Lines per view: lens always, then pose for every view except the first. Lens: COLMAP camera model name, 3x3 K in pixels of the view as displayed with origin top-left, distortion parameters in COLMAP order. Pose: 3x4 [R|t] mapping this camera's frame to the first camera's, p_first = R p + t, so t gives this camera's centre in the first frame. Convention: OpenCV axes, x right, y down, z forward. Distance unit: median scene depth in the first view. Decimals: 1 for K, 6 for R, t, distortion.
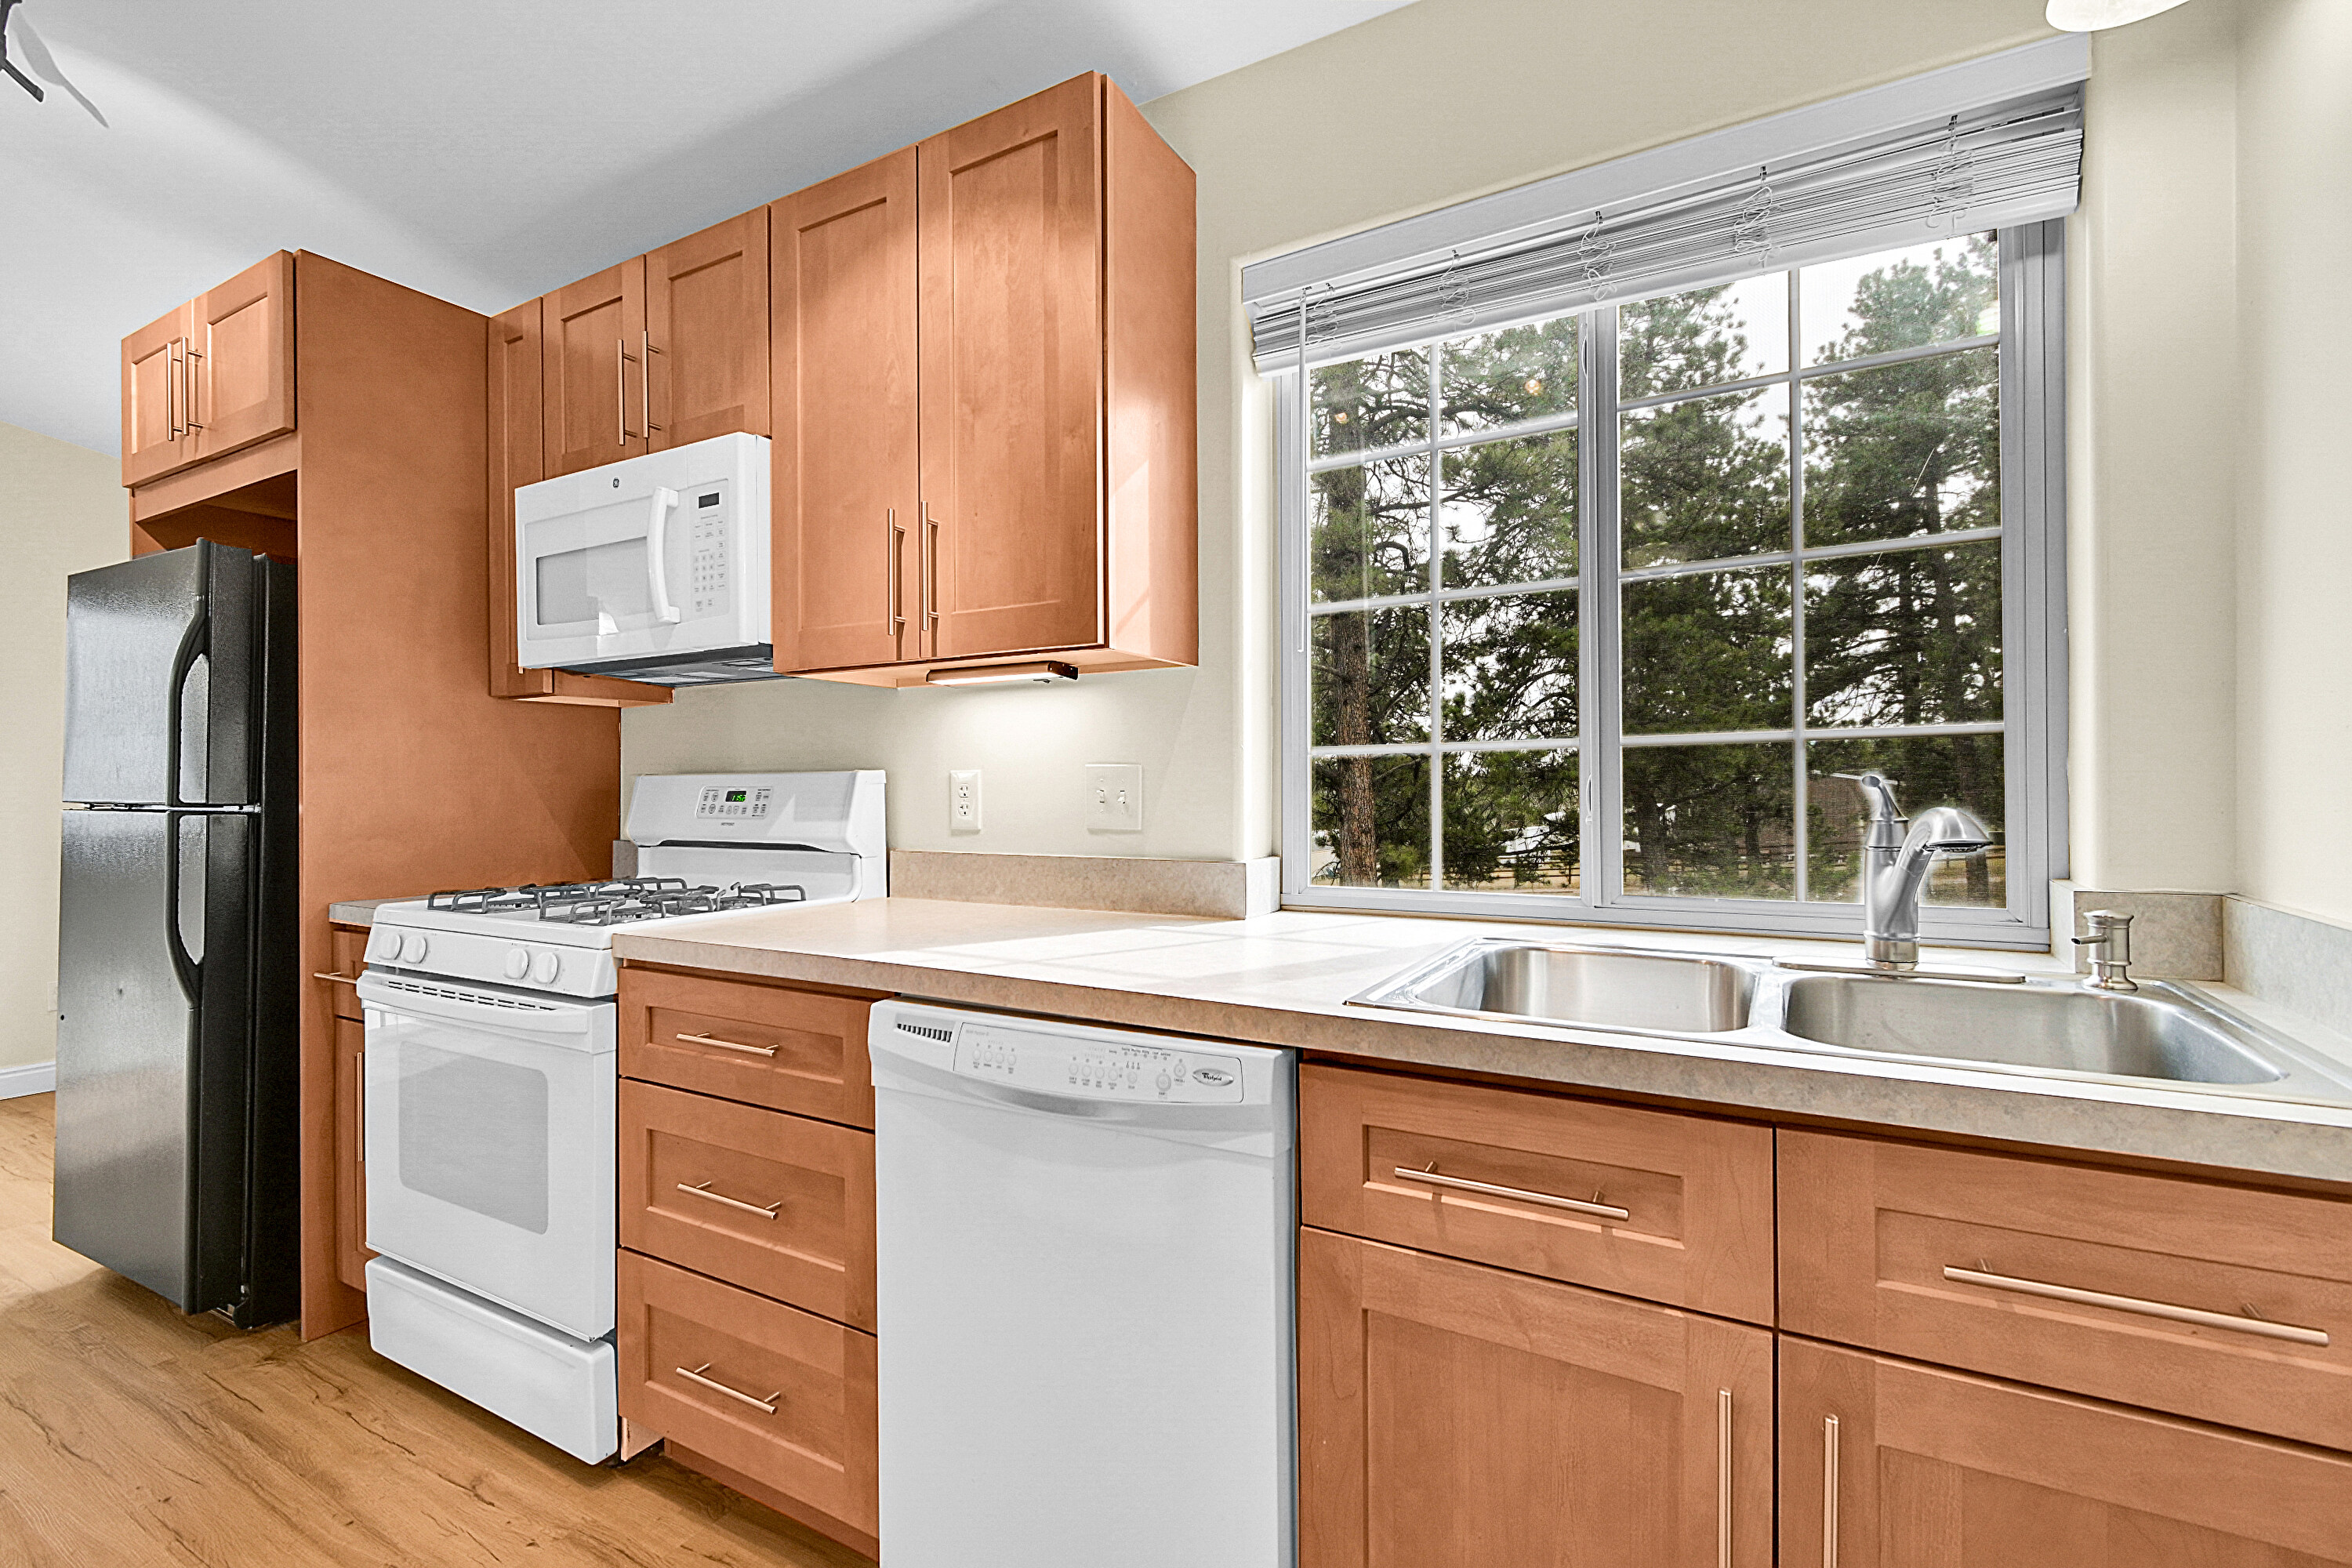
lens RADIAL K [[1041.1, 0, 1184.5], [0, 1041.1, 783.9], [0, 0, 1]] dist [0.002501, -0.000214]
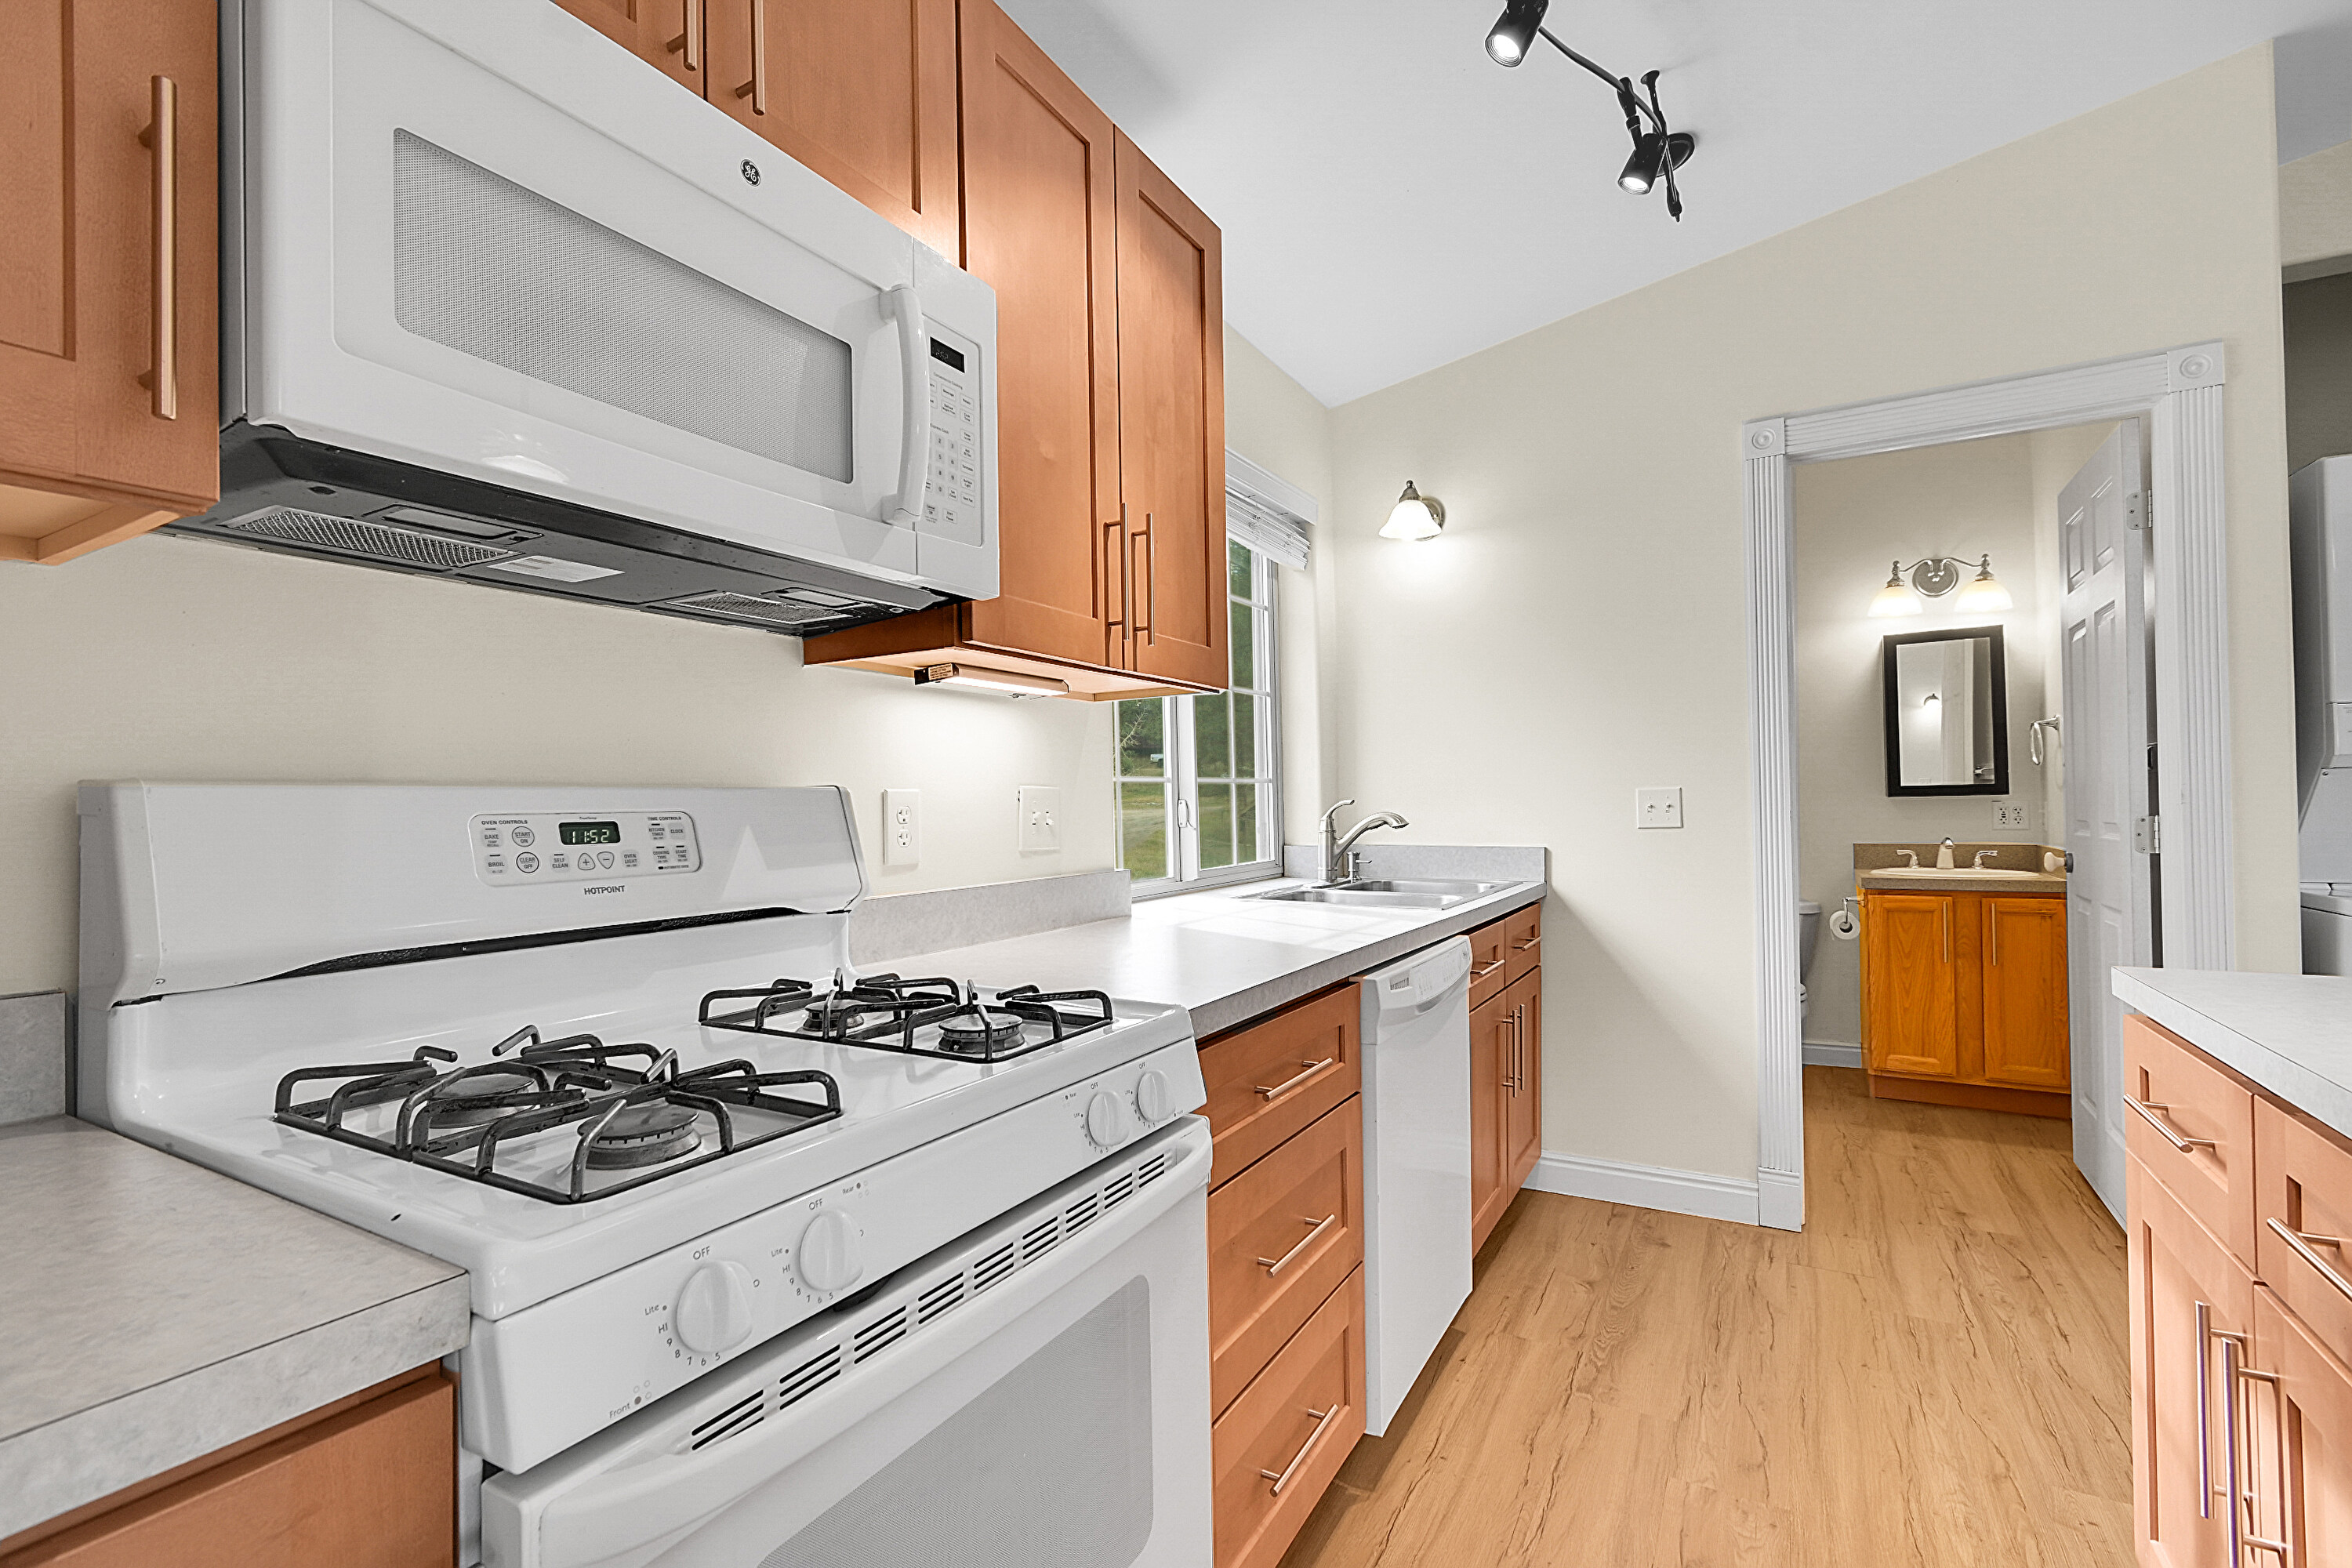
lens RADIAL K [[1041.1, 0, 1182.9], [0, 1041.1, 797.7], [0, 0, 1]] dist [0.002501, -0.000214]
pose [[0.011296, 0.011544, 0.999870, -1.084314], [0.013356, 0.999842, -0.011695, 0.005763], [-0.999847, 0.013486, 0.011140, 0.854339]]
